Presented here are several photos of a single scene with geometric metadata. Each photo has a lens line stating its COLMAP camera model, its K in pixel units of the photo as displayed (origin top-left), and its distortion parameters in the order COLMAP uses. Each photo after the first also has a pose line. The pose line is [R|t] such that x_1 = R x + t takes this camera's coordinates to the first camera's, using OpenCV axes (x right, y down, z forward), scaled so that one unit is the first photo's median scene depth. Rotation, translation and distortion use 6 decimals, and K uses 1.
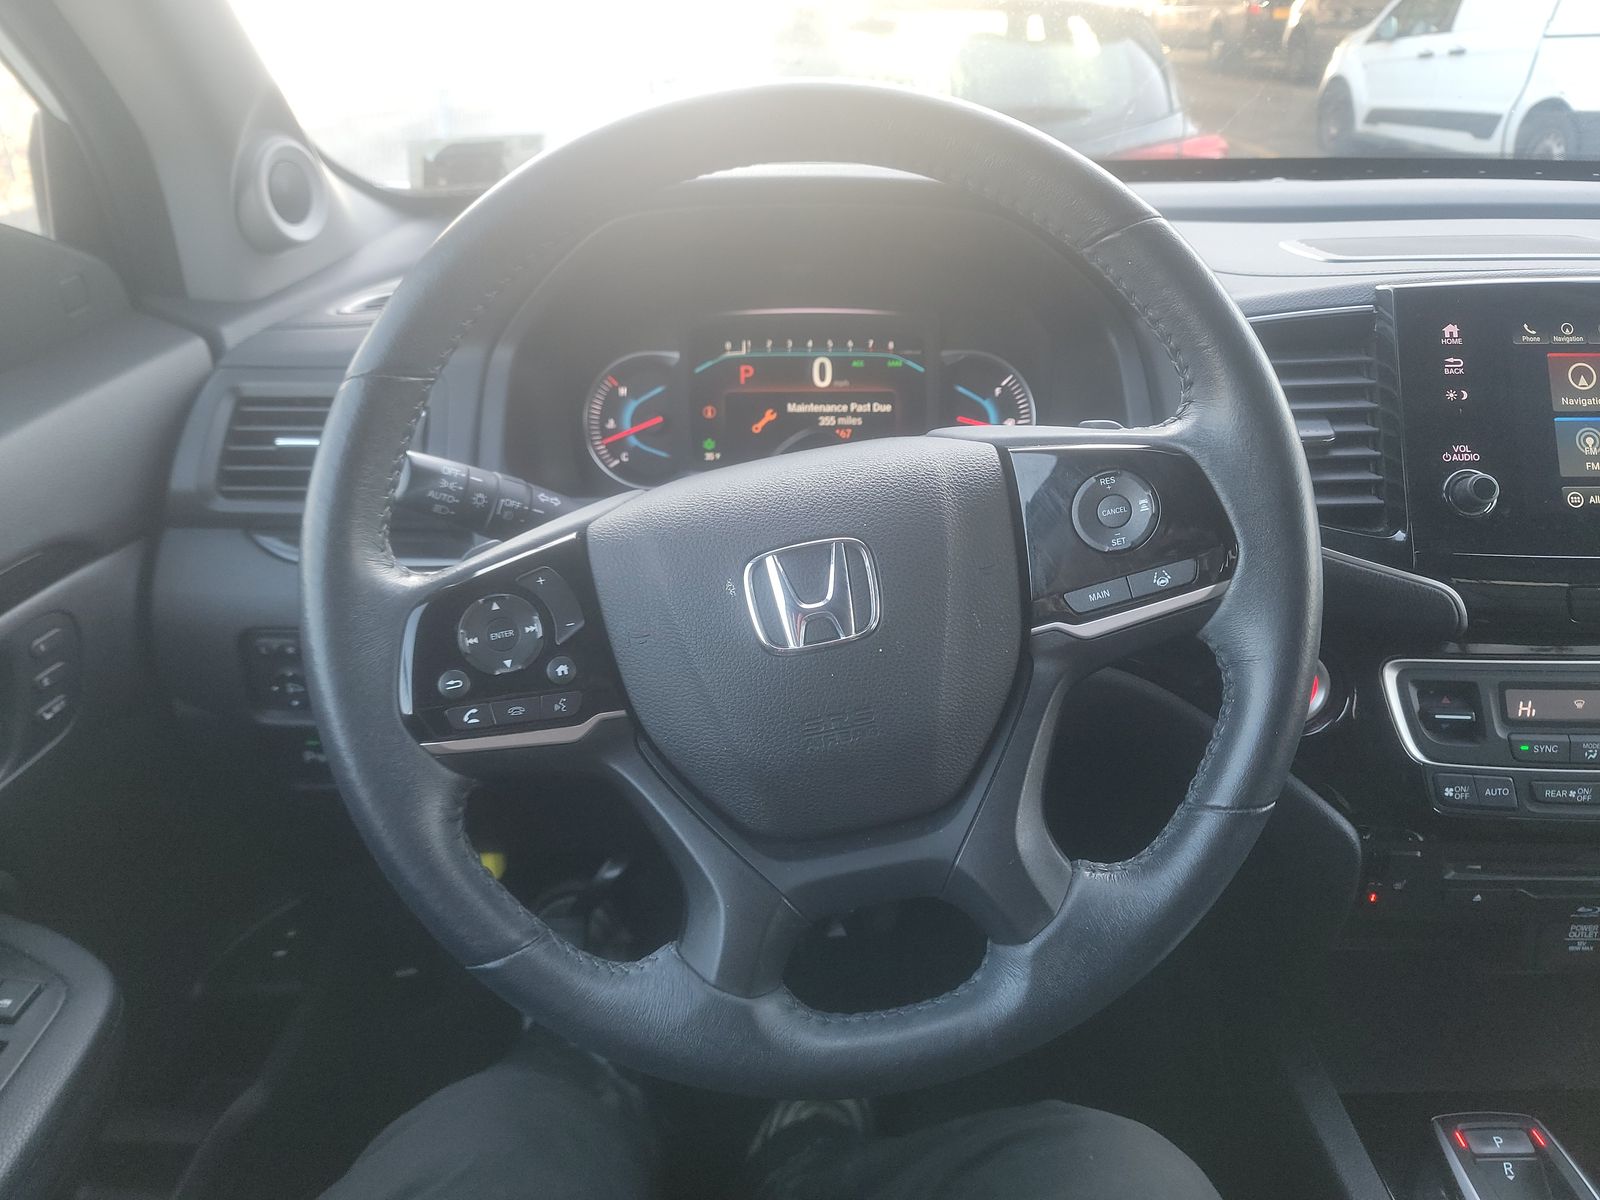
lens RADIAL K [[1110.8, 0, 799.8], [0, 1110.8, 602.9], [0, 0, 1]] dist [0.029327, -0.023341]
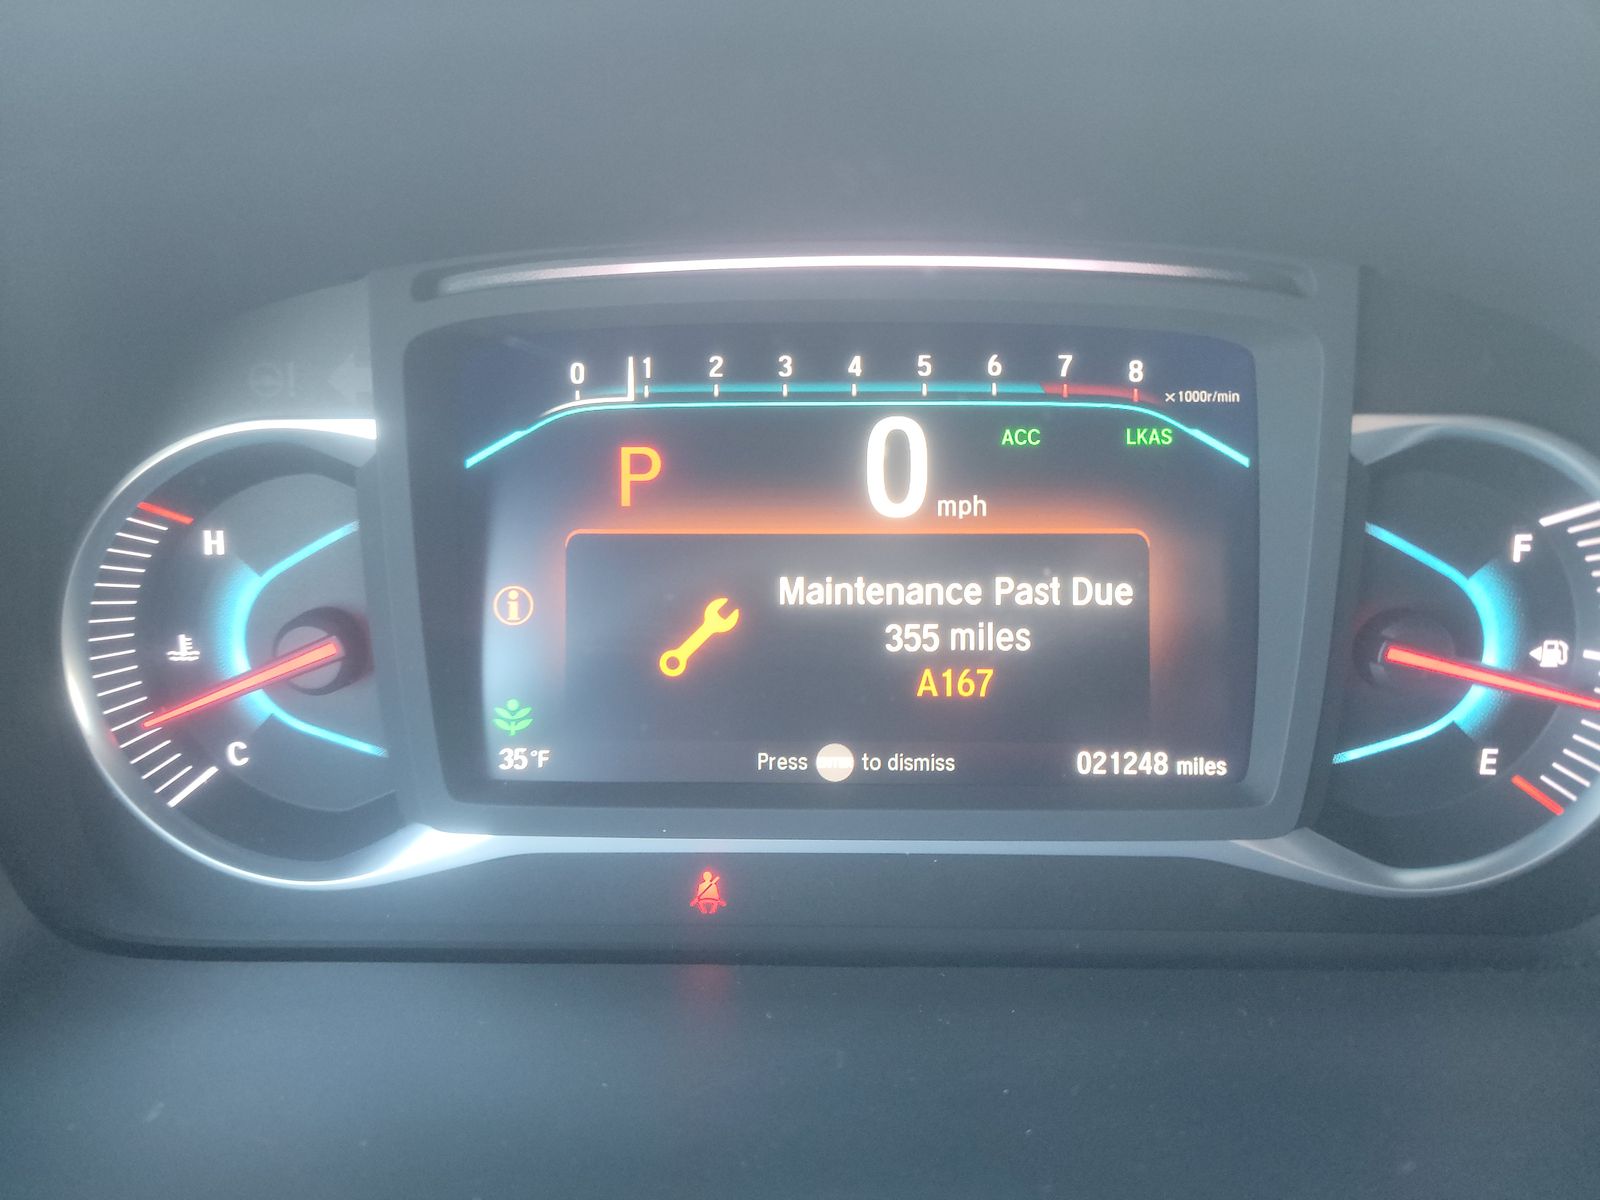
lens RADIAL K [[1110.8, 0, 781.5], [0, 1110.8, 553.3], [0, 0, 1]] dist [0.029327, -0.023341]
pose [[0.999352, 0.005399, -0.035593, 0.000416], [-0.000945, 0.992285, 0.123976, -0.222050], [0.035987, -0.123862, 0.991647, 0.709267]]
